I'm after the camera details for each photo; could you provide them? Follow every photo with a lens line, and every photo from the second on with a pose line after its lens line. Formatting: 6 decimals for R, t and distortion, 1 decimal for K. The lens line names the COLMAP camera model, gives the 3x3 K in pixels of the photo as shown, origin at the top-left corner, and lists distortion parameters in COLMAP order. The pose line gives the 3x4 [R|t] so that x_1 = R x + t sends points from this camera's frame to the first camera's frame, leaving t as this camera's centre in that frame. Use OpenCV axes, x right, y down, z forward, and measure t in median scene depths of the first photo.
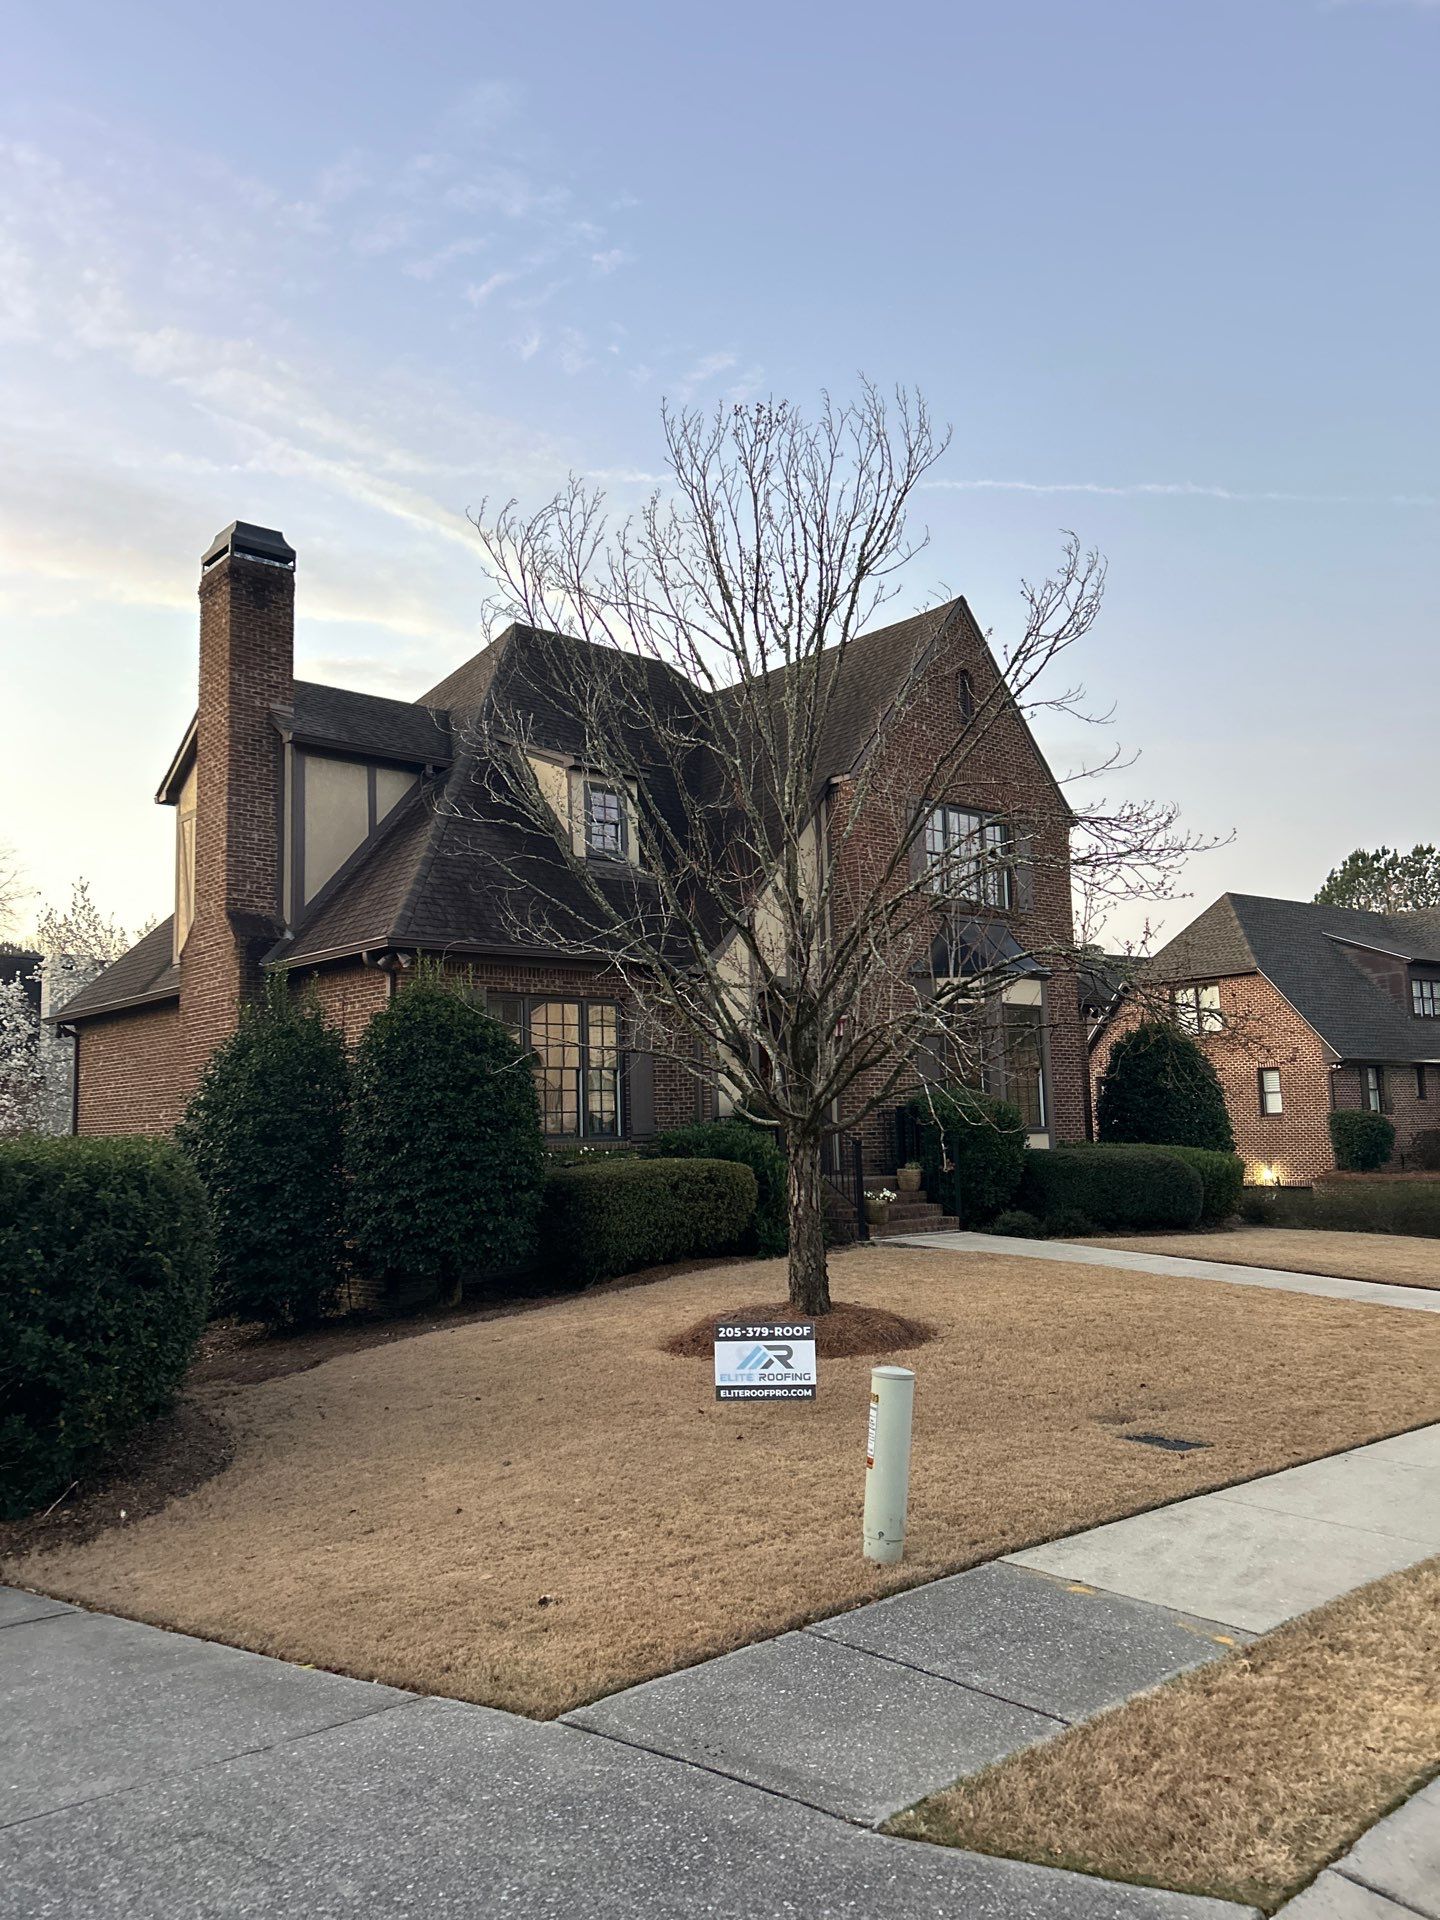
lens RADIAL K [[1430.2, 0, 708.9], [0, 1430.2, 969.2], [0, 0, 1]] dist [0.052594, -0.052308]
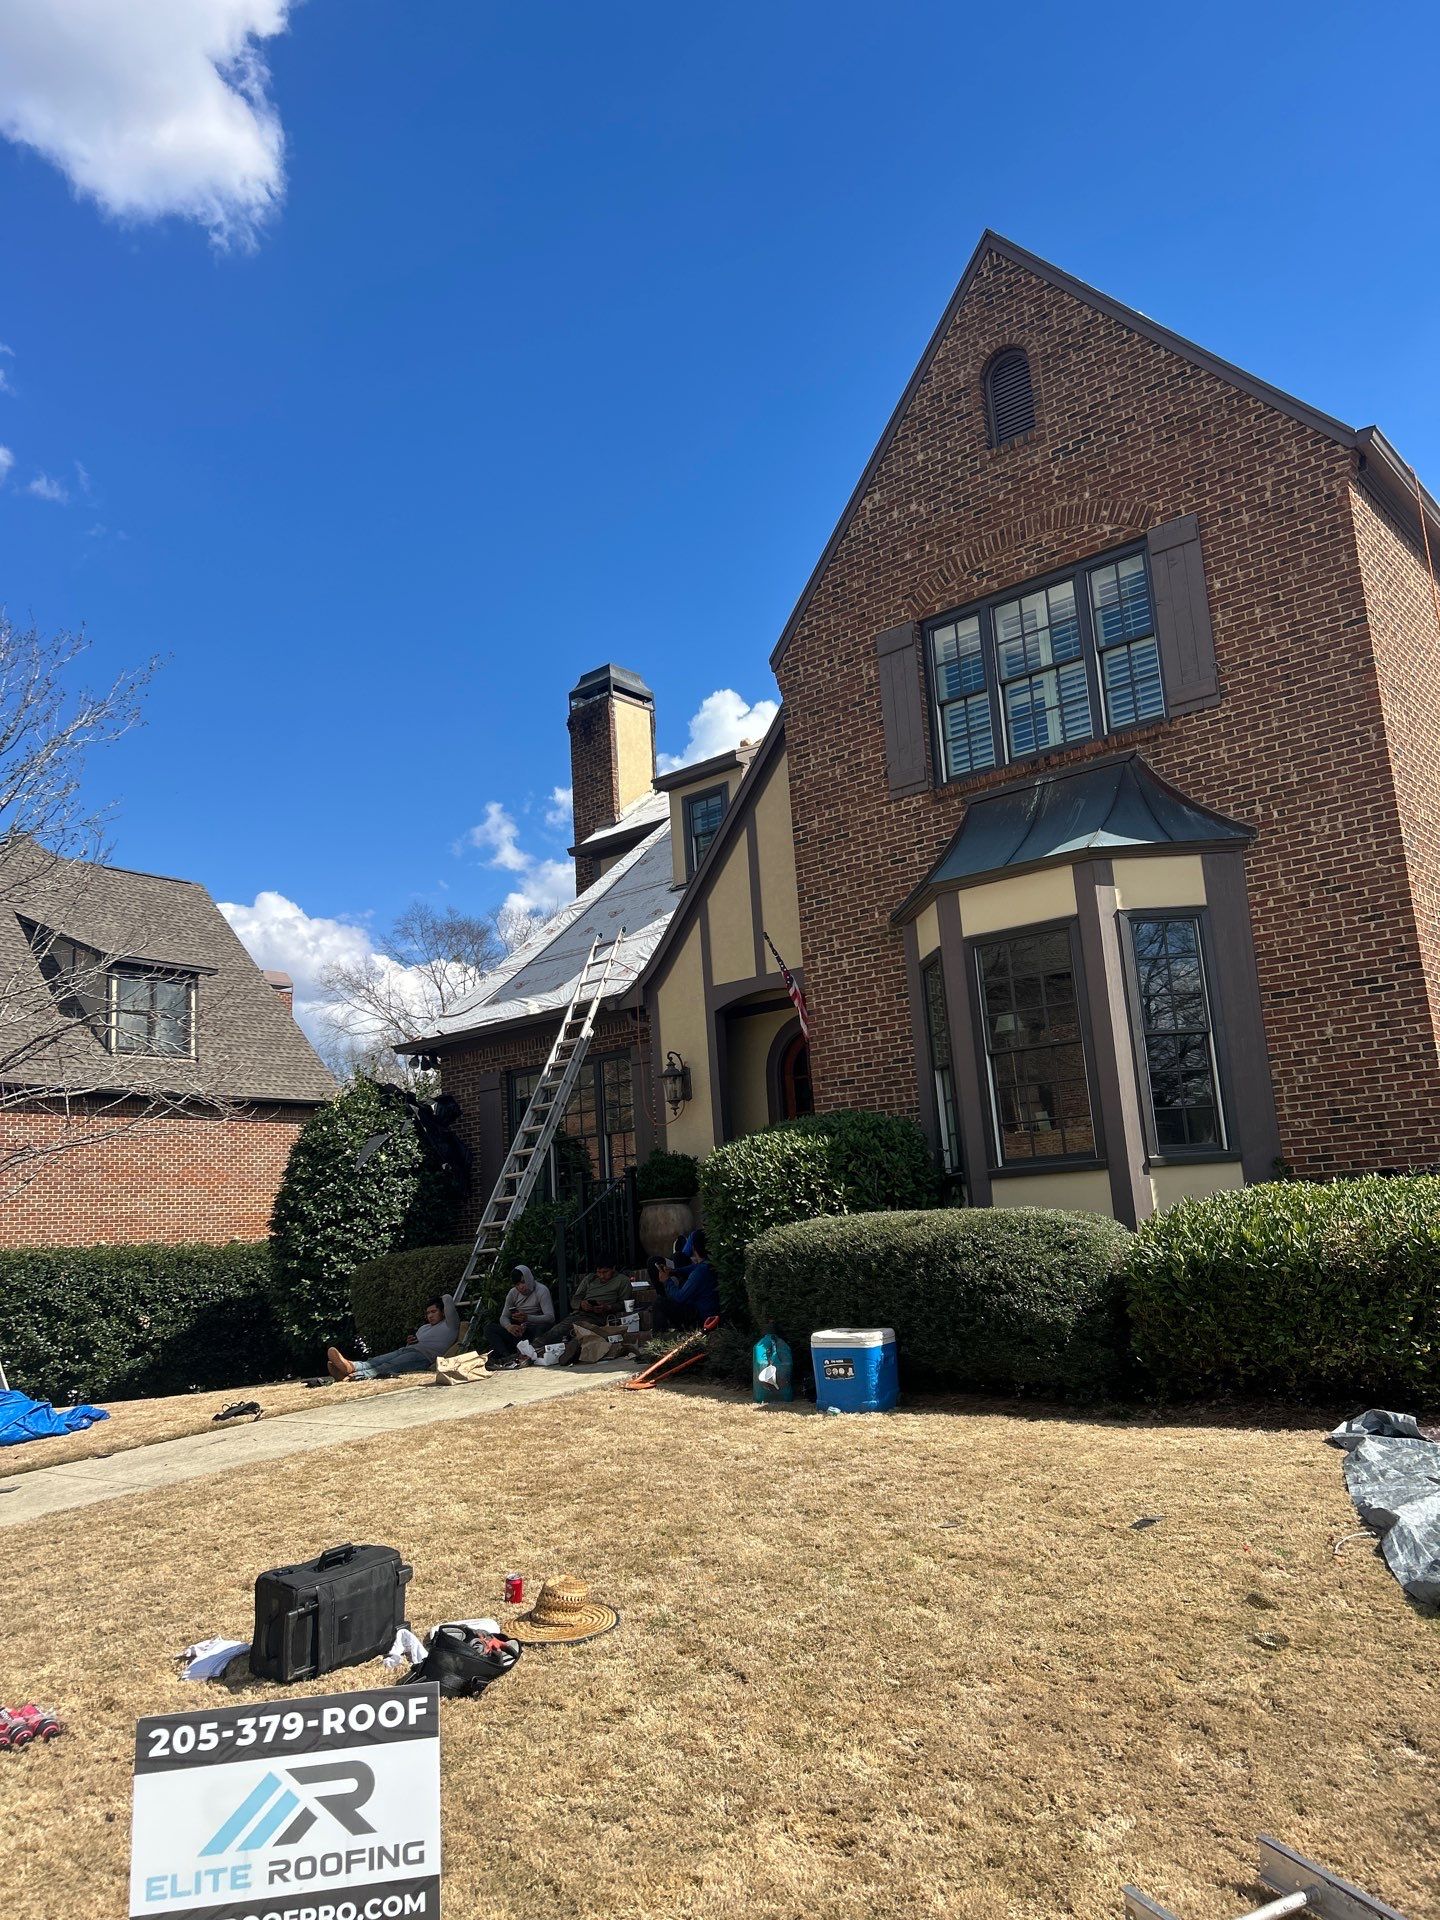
lens RADIAL K [[1434.1, 0, 716.5], [0, 1434.1, 959.3], [0, 0, 1]] dist [0.132952, -0.290324]
pose [[0.146966, -0.179142, -0.972784, 1.026357], [0.170521, 0.973328, -0.153480, 0.141274], [0.974332, -0.143324, 0.173593, 1.157370]]
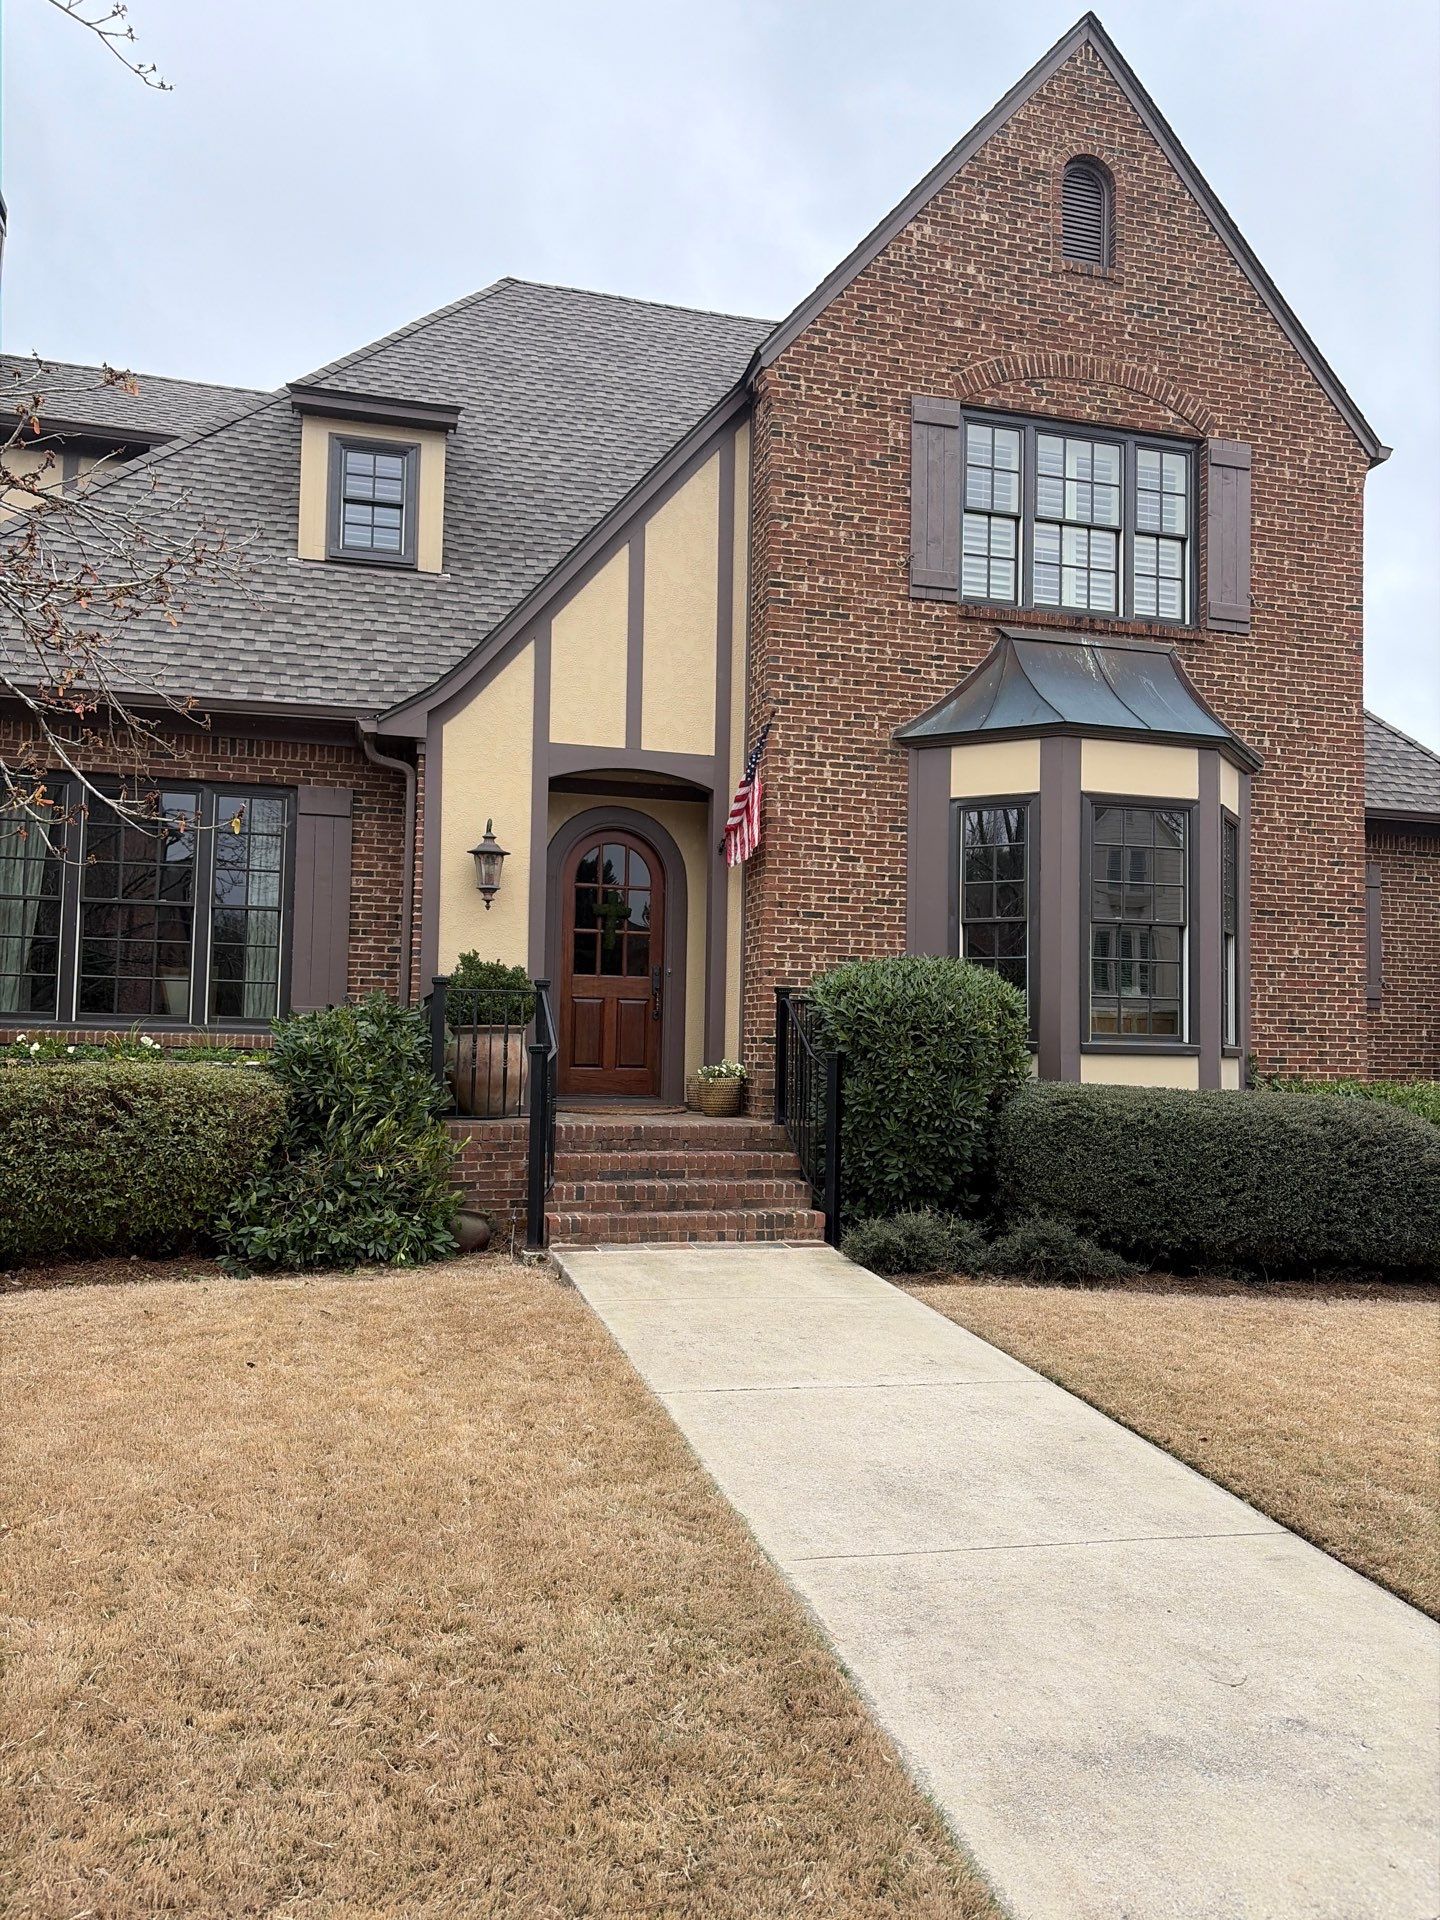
lens RADIAL K [[1446.3, 0, 728.2], [0, 1446.3, 945.9], [0, 0, 1]] dist [0.064209, -0.082302]
pose [[0.901386, 0.011921, -0.432853, 0.445530], [0.007459, 0.999045, 0.043047, 0.077150], [0.432953, -0.042031, 0.900436, 0.699730]]
